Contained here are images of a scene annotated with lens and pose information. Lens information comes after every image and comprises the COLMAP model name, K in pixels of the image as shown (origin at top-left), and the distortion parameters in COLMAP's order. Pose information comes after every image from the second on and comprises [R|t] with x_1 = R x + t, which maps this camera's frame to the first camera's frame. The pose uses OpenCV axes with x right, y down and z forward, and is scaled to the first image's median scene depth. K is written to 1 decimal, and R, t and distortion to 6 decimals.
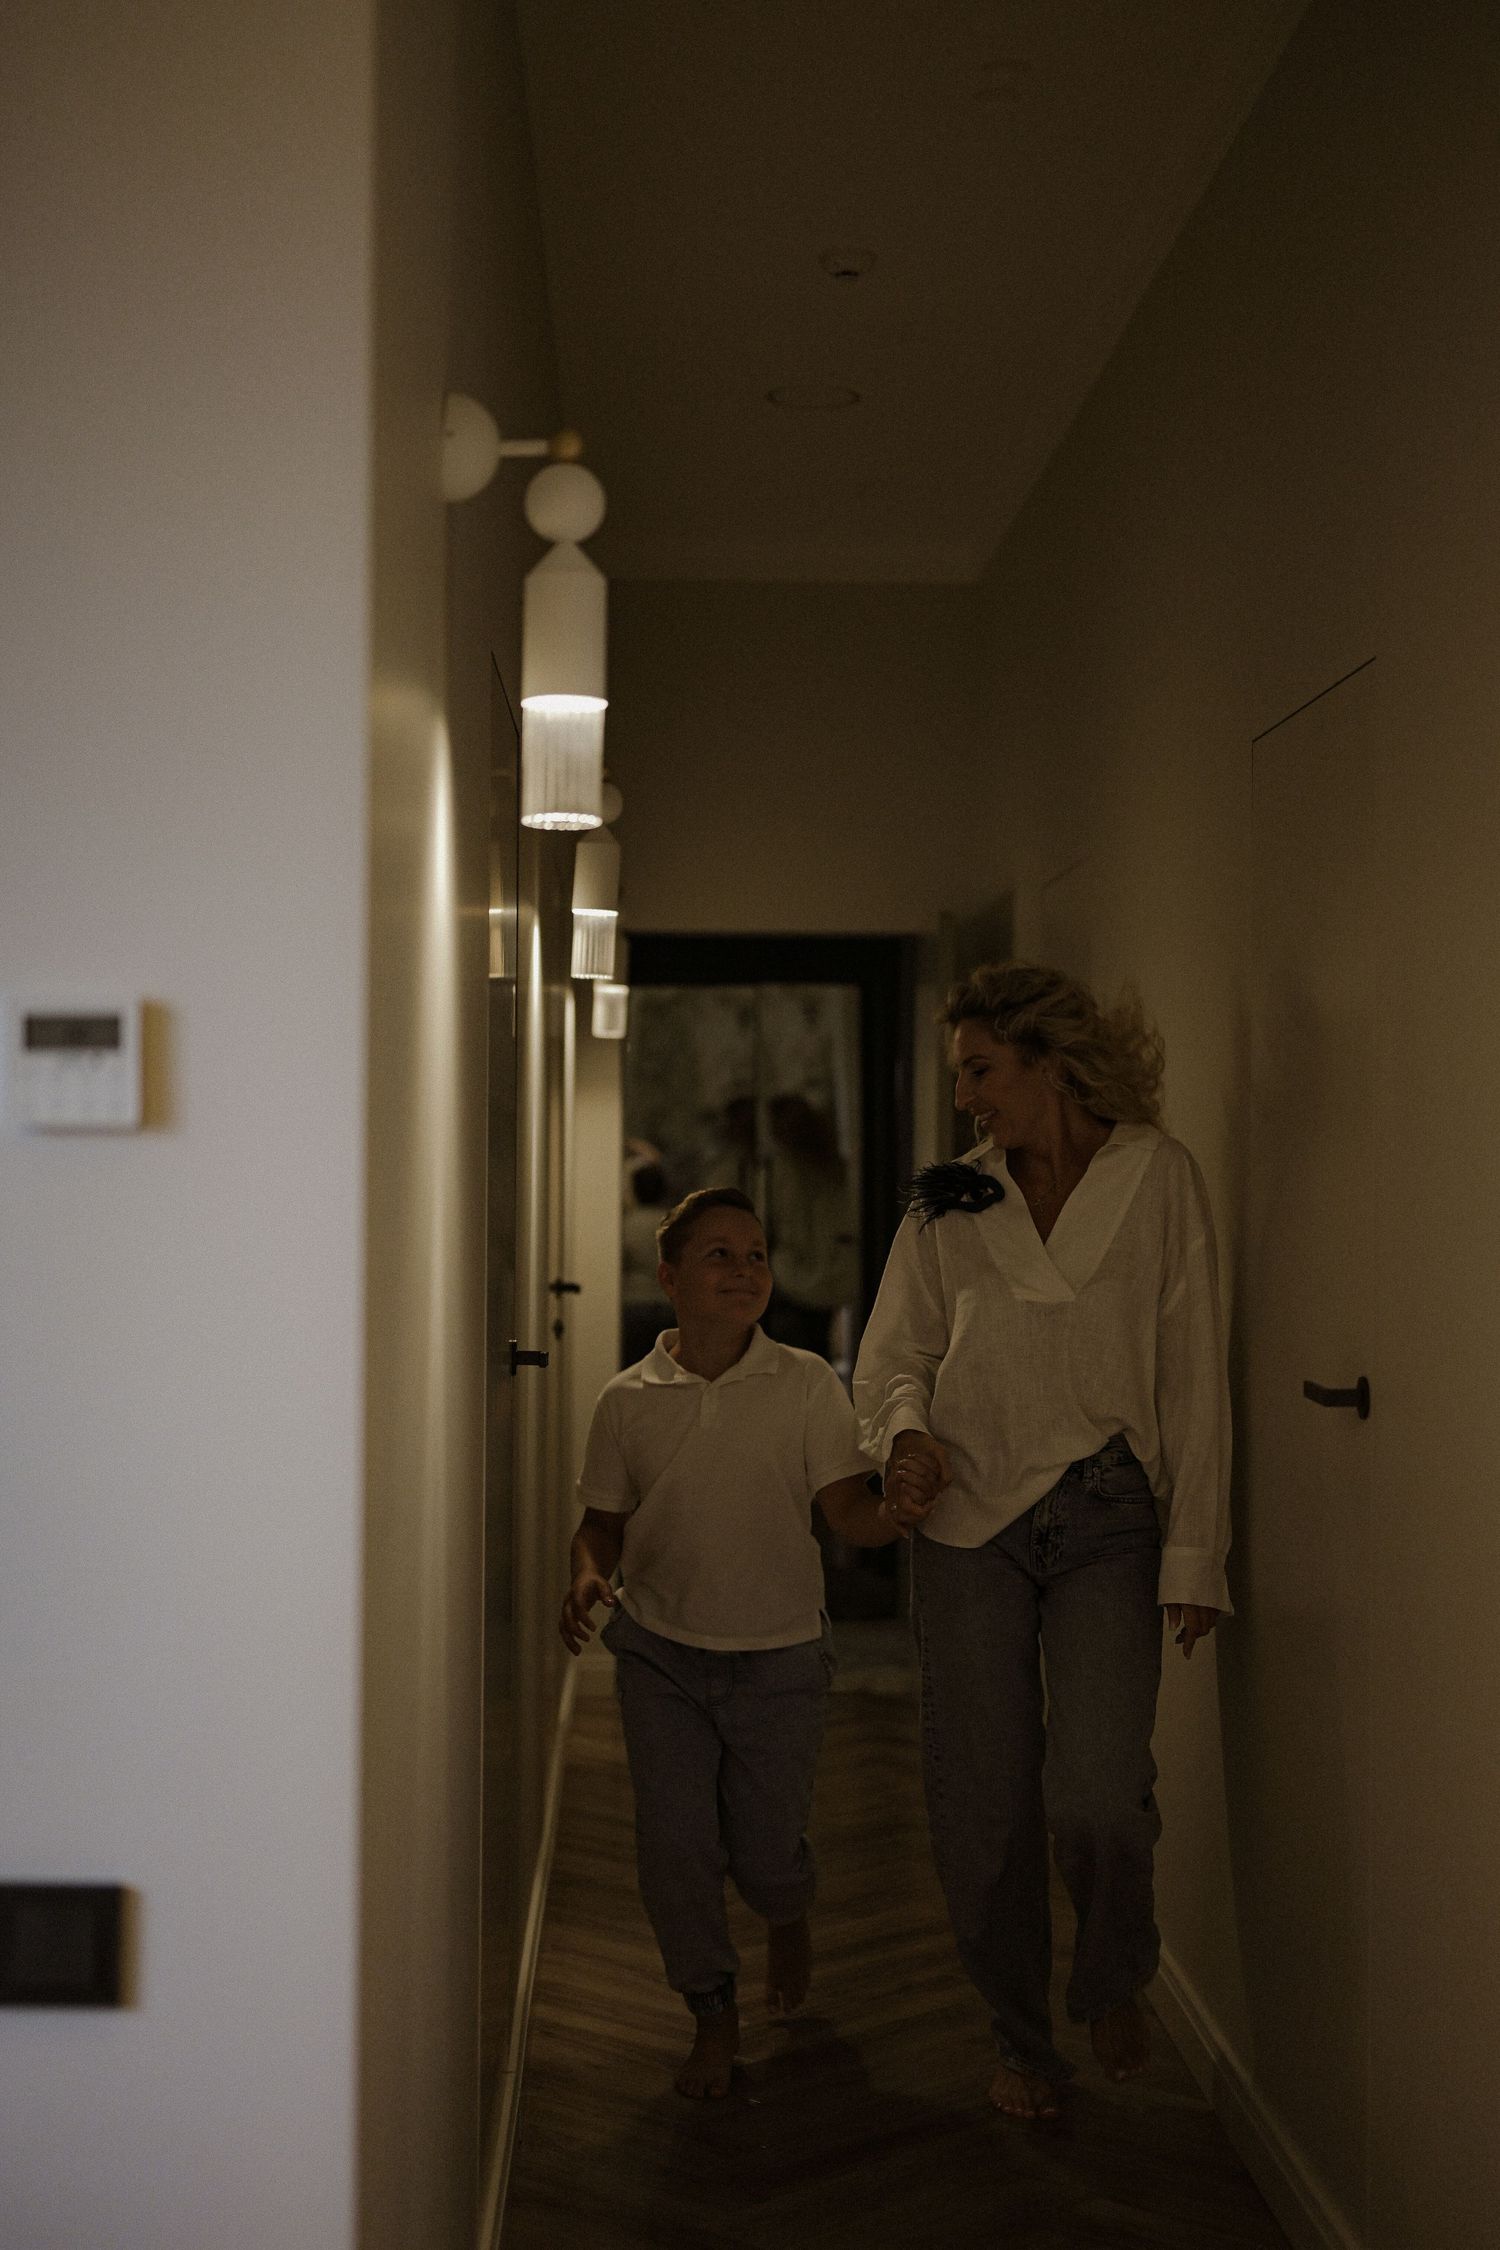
lens RADIAL K [[3301.4, 0, 752.6], [0, 3301.4, 1113.0], [0, 0, 1]] dist [-0.003542, 0.000000]
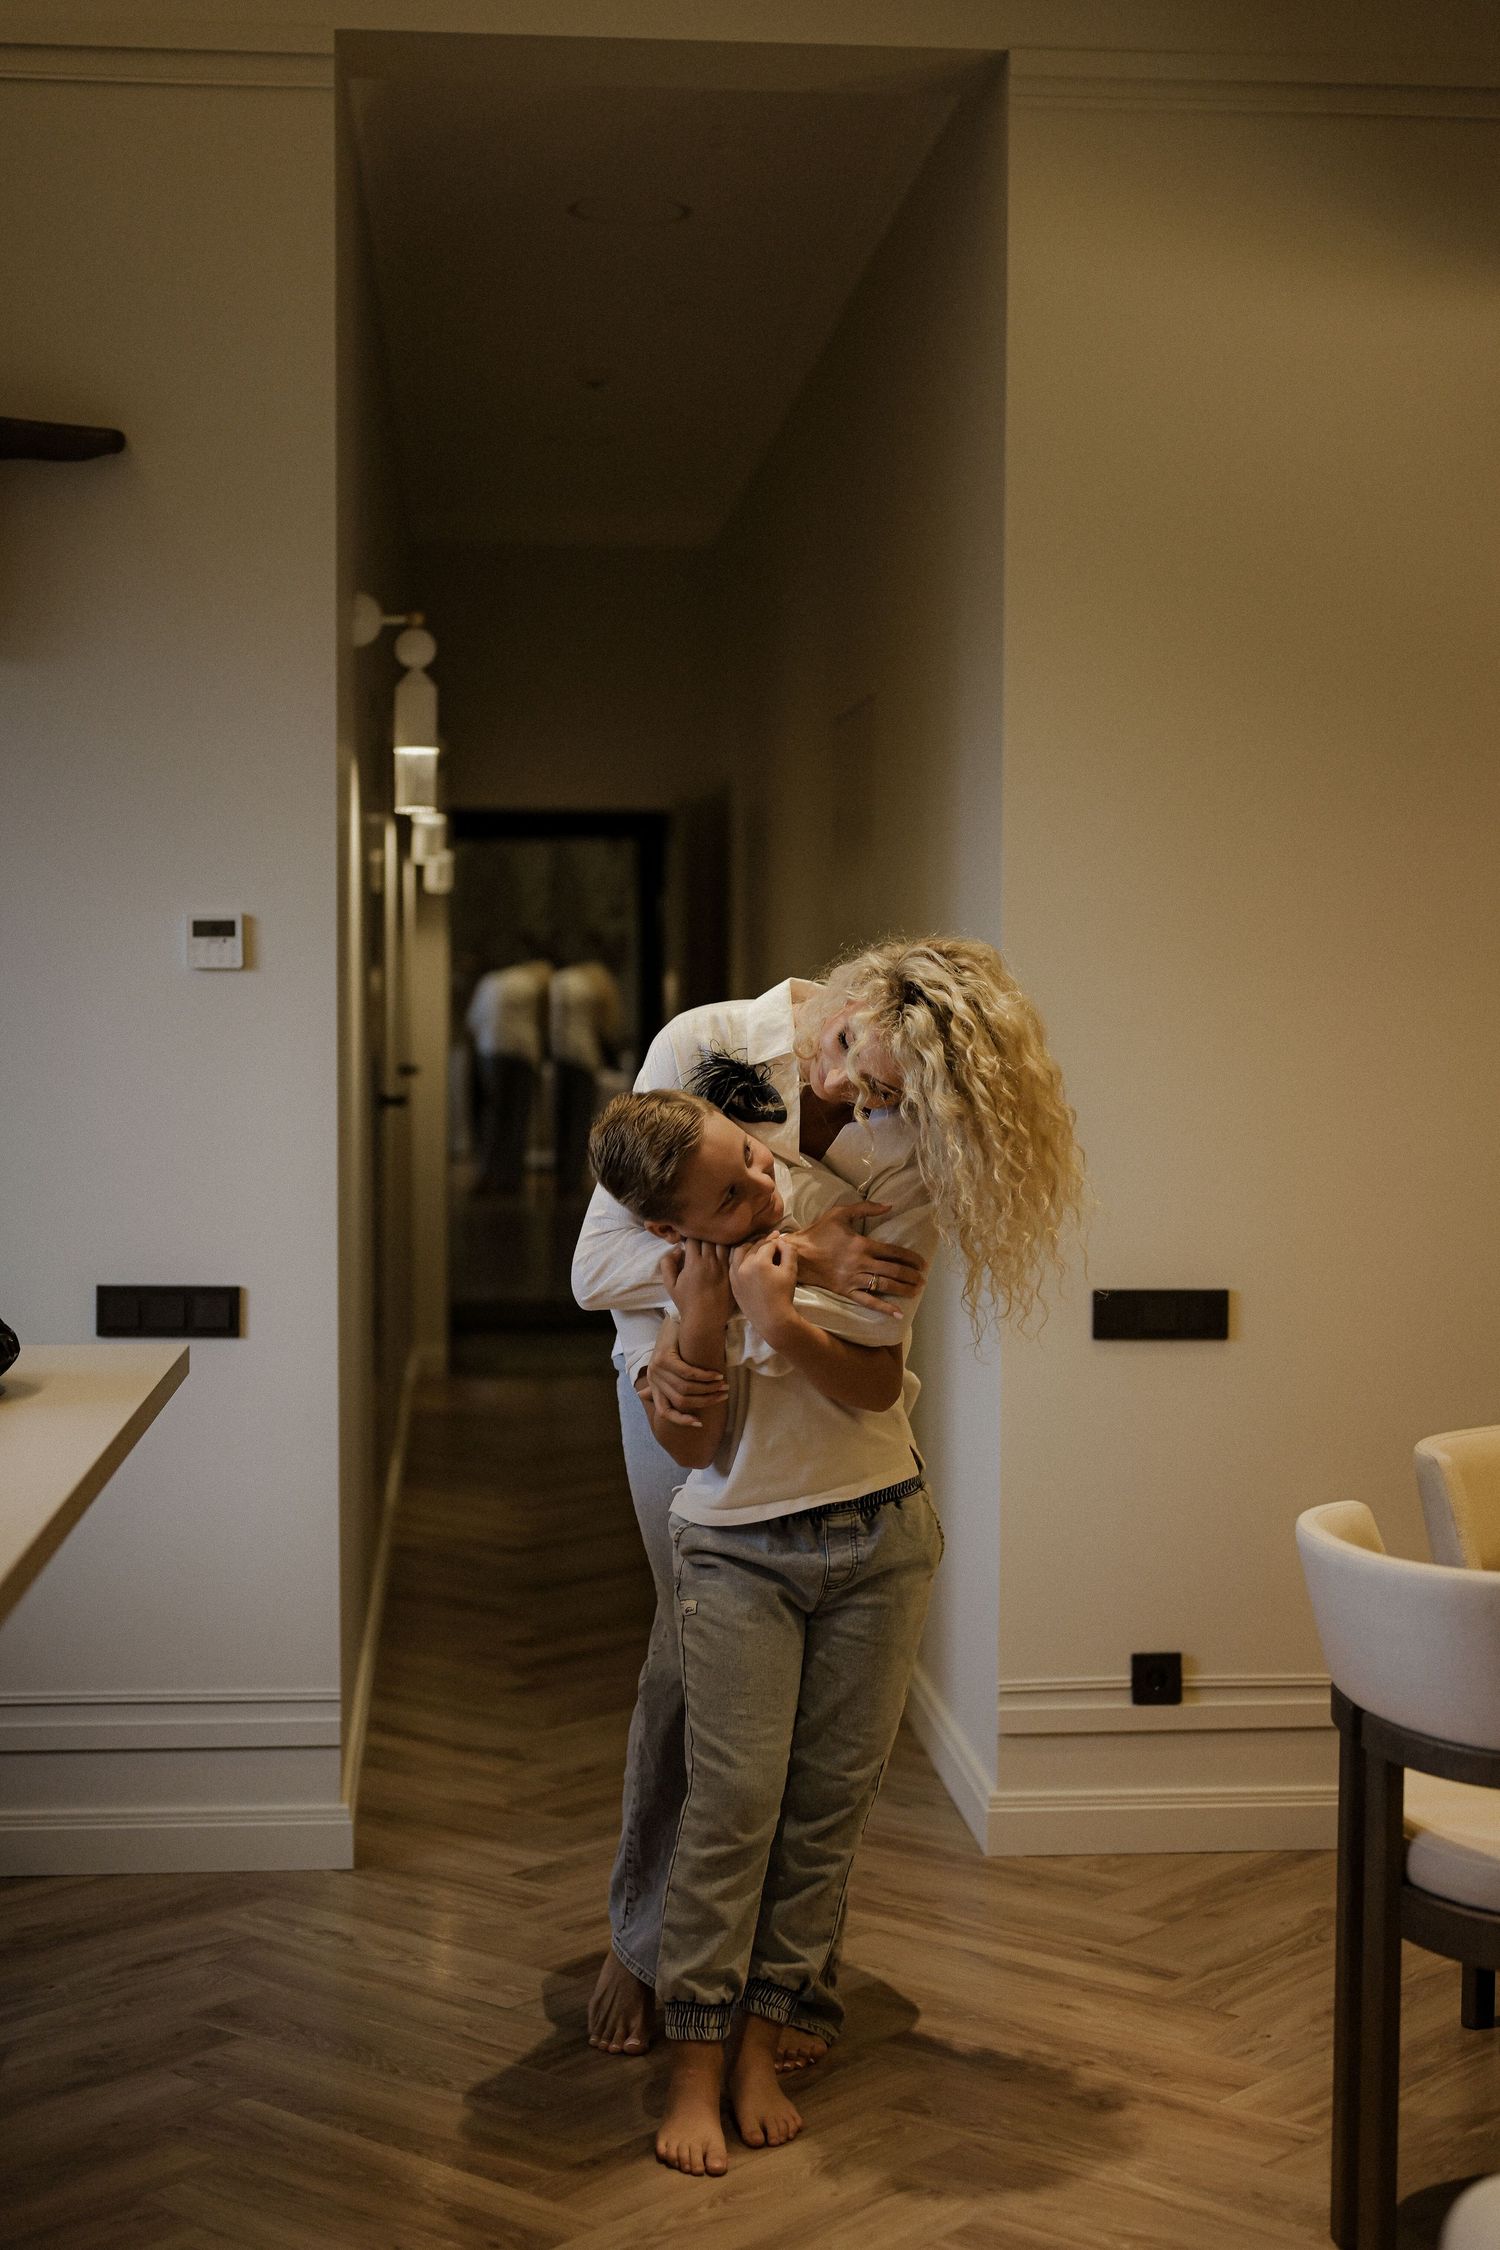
lens RADIAL K [[3301.4, 0, 737.4], [0, 3301.4, 1125.5], [0, 0, 1]] dist [-0.003542, 0.000000]
pose [[0.998886, -0.004556, 0.046961, 0.041534], [0.001772, 0.998248, 0.059147, -0.016225], [-0.047148, -0.058998, 0.997144, -0.997113]]
